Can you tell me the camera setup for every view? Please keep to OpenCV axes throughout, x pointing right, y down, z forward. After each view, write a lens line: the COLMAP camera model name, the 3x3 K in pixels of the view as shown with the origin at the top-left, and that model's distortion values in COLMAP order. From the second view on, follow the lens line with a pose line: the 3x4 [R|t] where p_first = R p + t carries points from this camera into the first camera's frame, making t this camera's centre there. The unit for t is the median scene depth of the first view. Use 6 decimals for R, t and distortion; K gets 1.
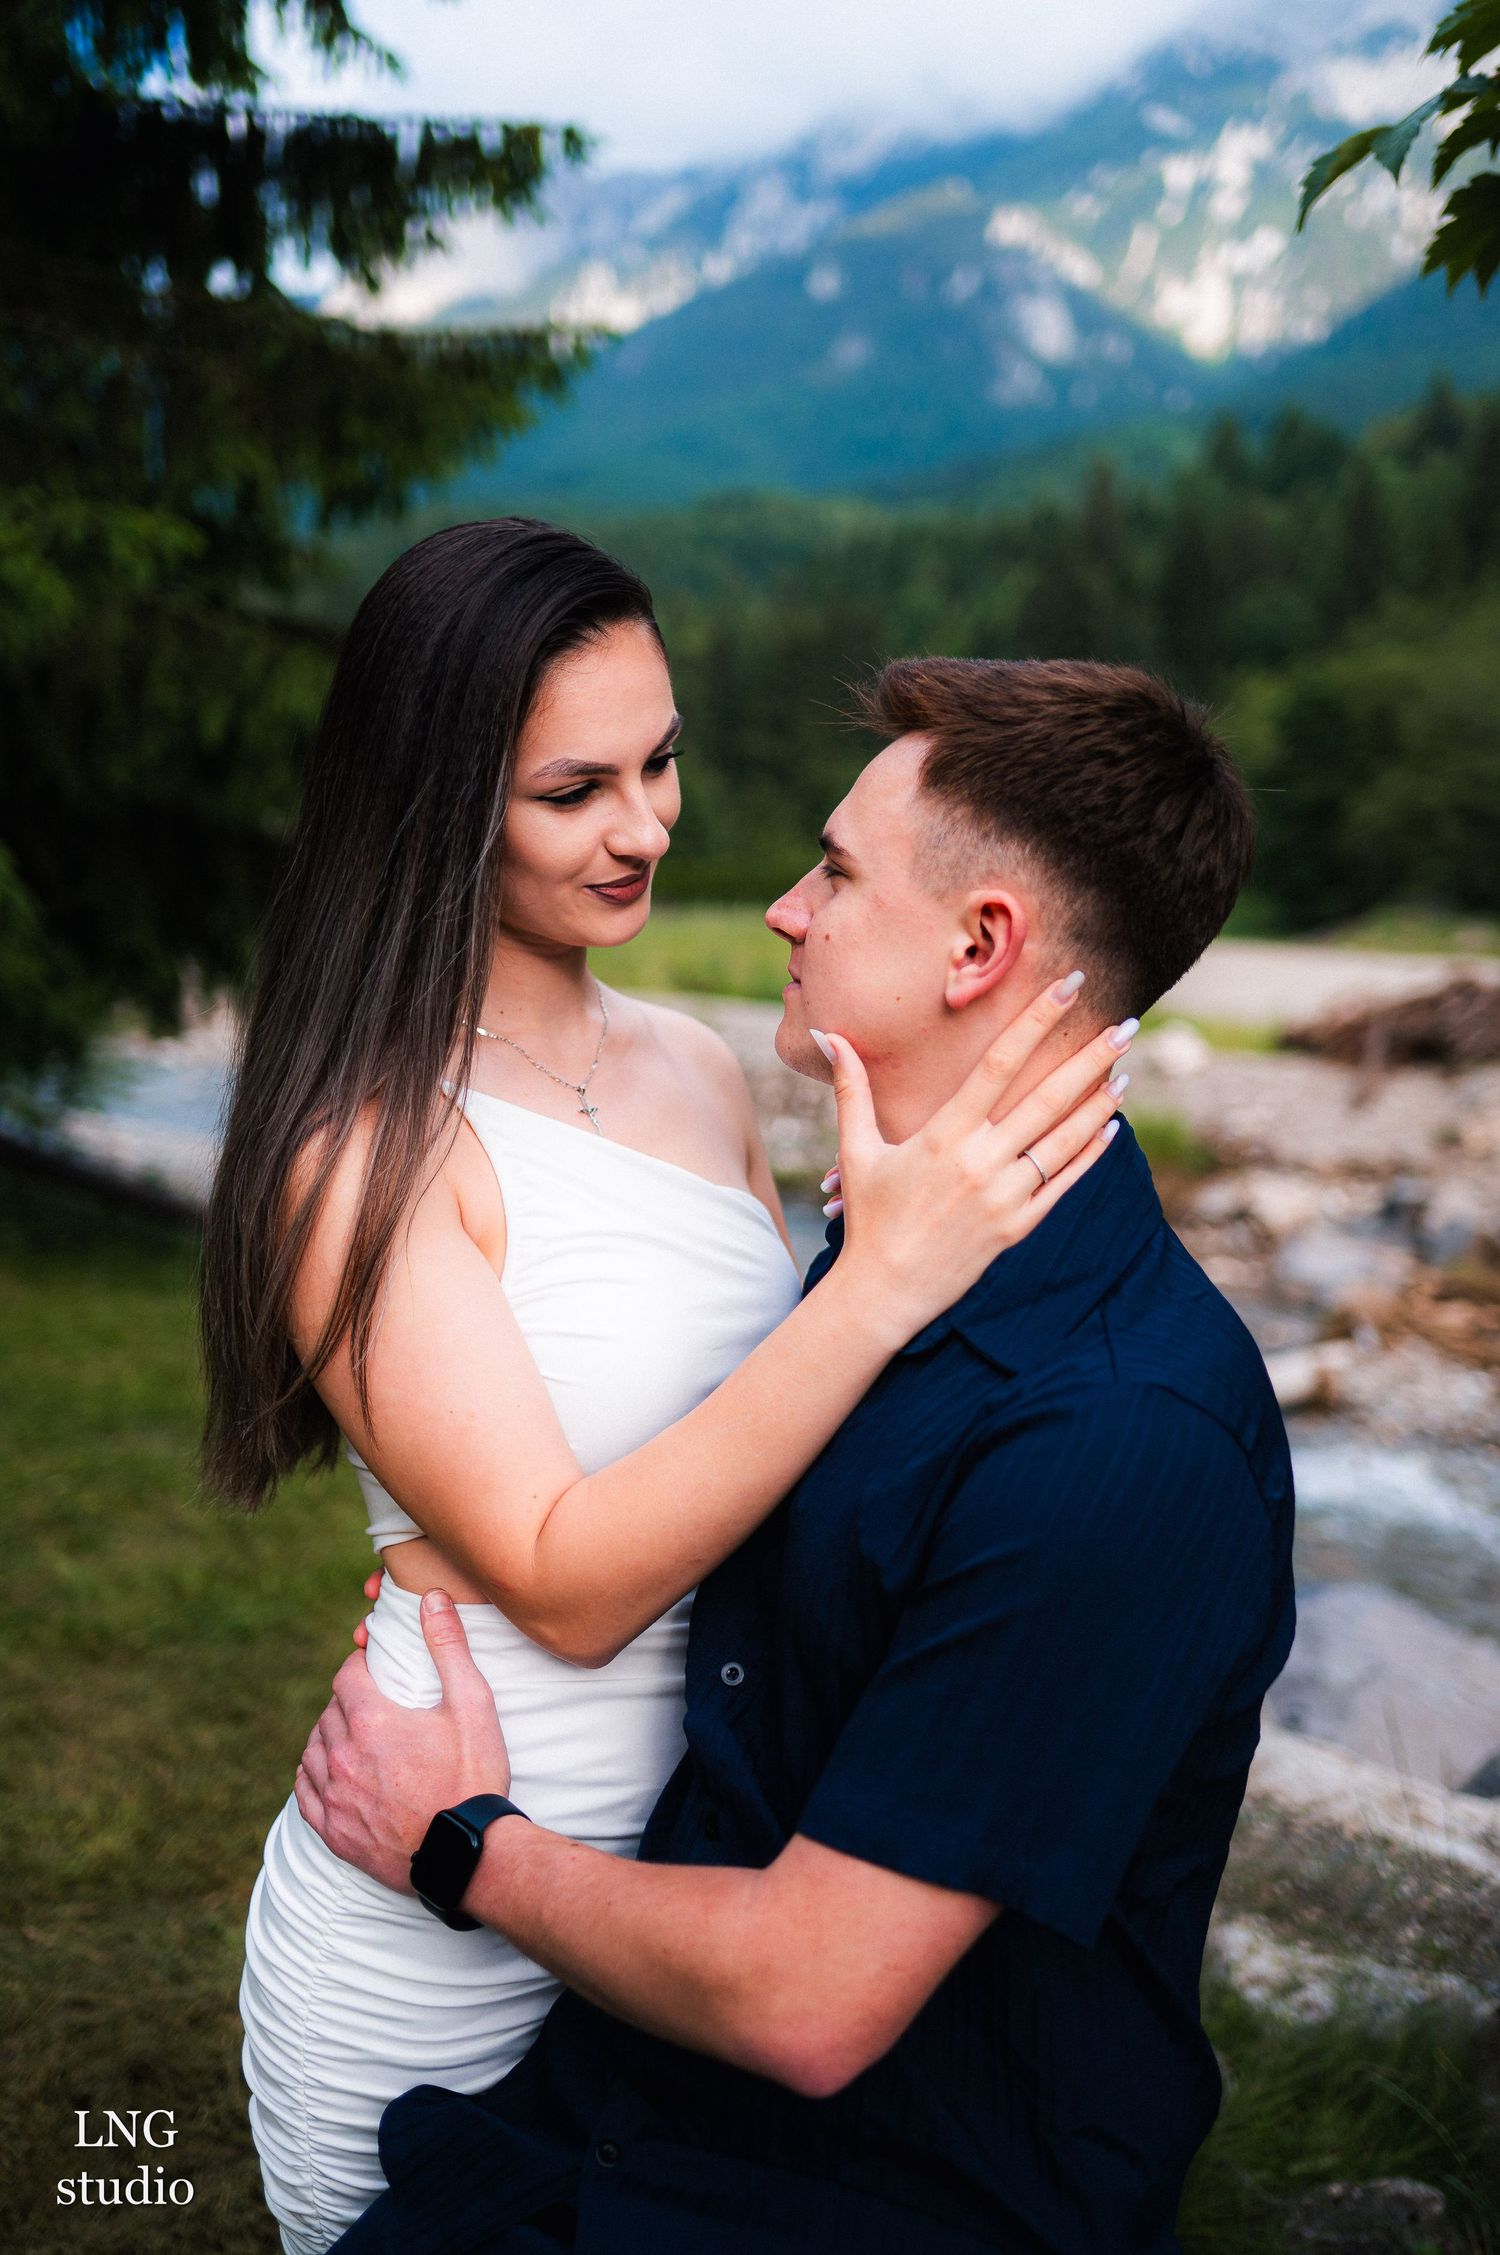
lens RADIAL K [[2224.7, 0, 740.7], [0, 2224.7, 1107.2], [0, 0, 1]] dist [0.005846, 0.000000]
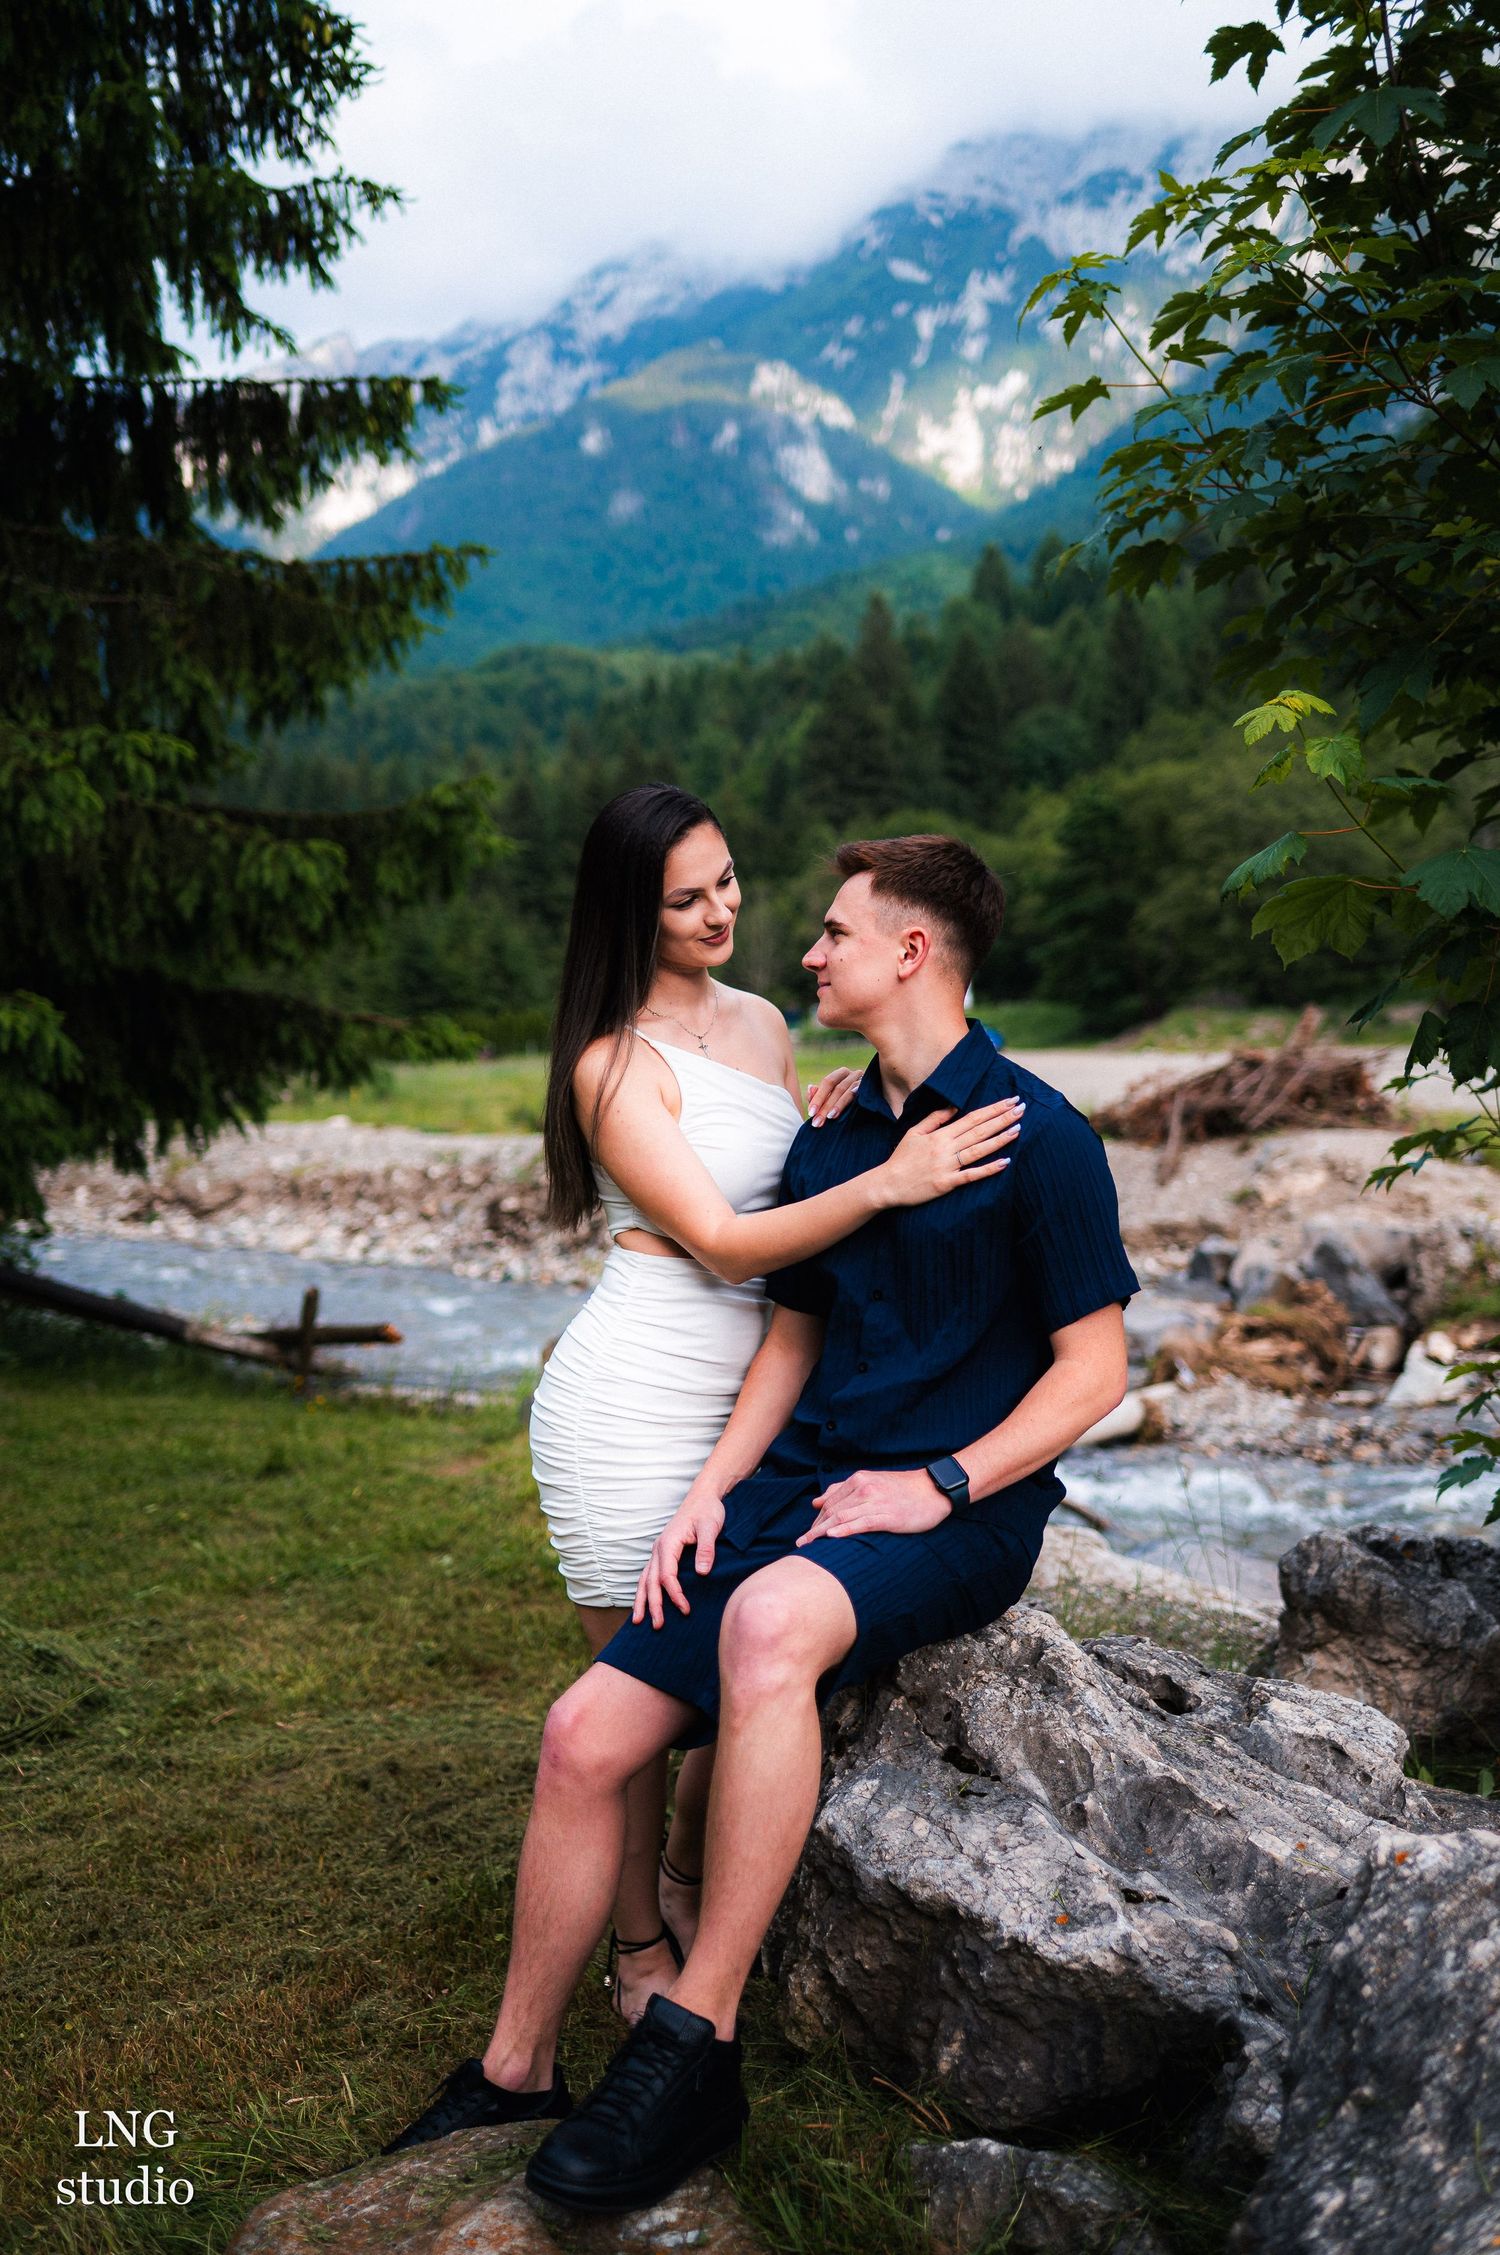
lens RADIAL K [[2224.7, 0, 747.0], [0, 2224.7, 1134.3], [0, 0, 1]] dist [0.005846, 0.000000]
pose [[0.993550, -0.076795, 0.083427, -0.035876], [0.080900, 0.995614, -0.046980, 0.026576], [-0.079453, 0.053427, 0.995406, -0.162300]]
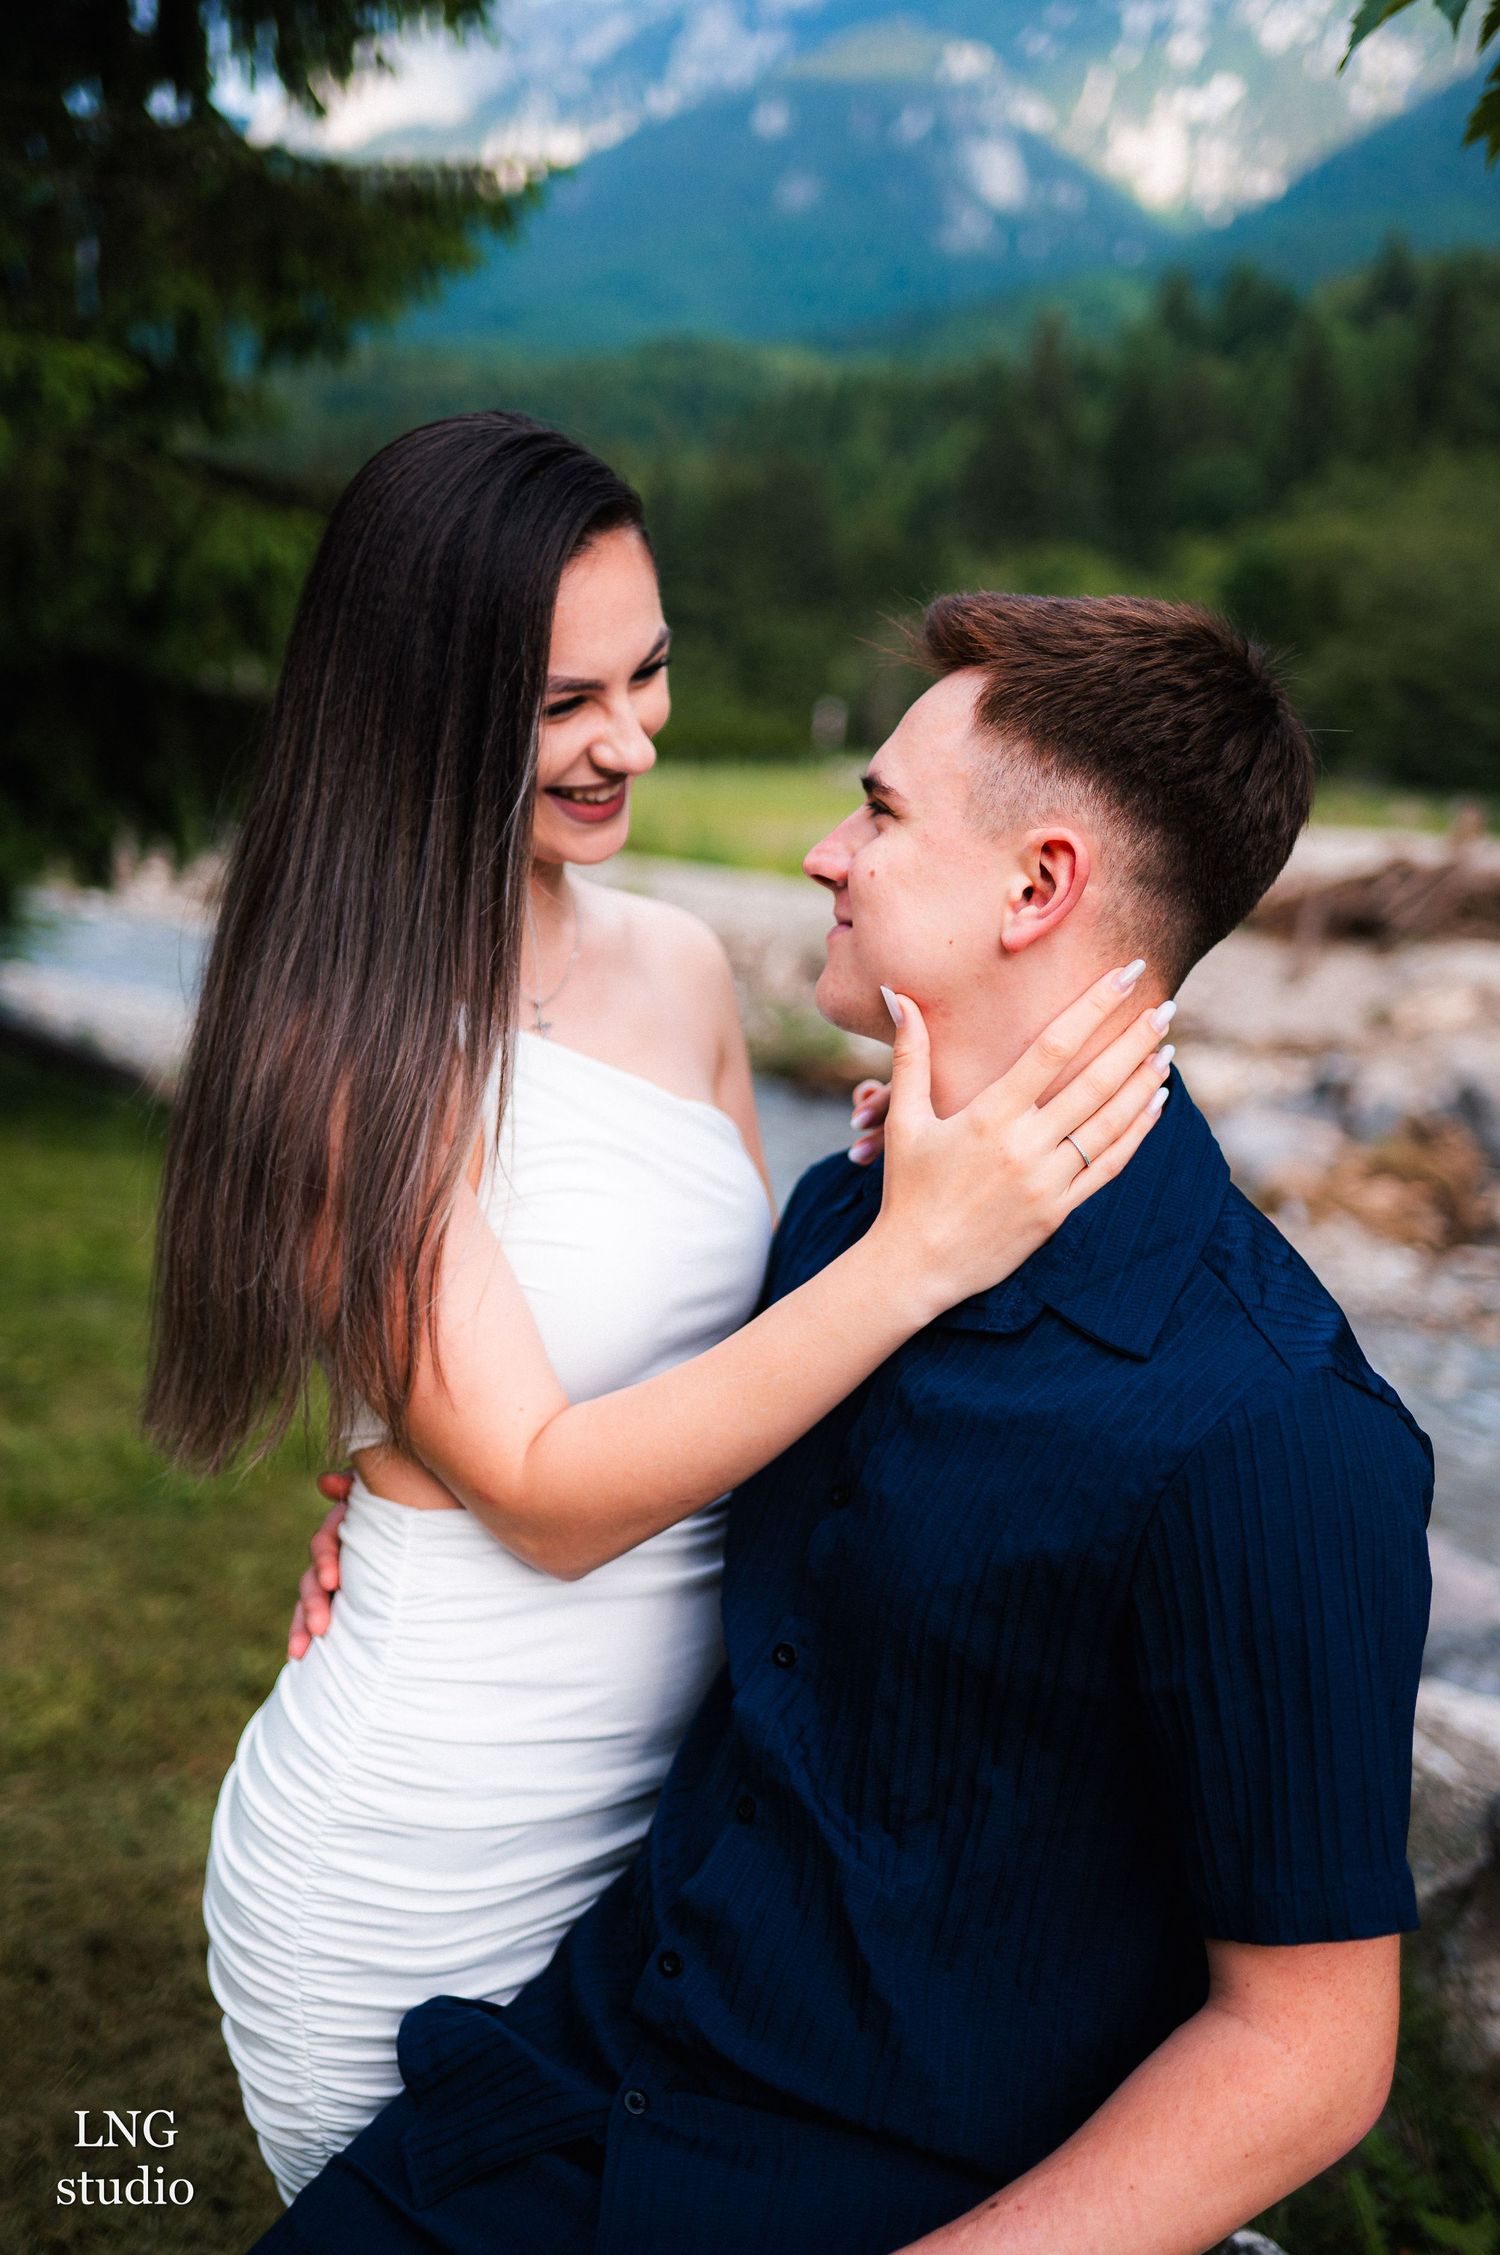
lens RADIAL K [[2224.7, 0, 727.0], [0, 2224.7, 1128.0], [0, 0, 1]] dist [0.005846, 0.000000]
pose [[0.999477, 0.017458, 0.027224, -0.005643], [-0.019363, 0.997261, 0.071390, -0.003845], [-0.025904, -0.071879, 0.997077, 0.004258]]
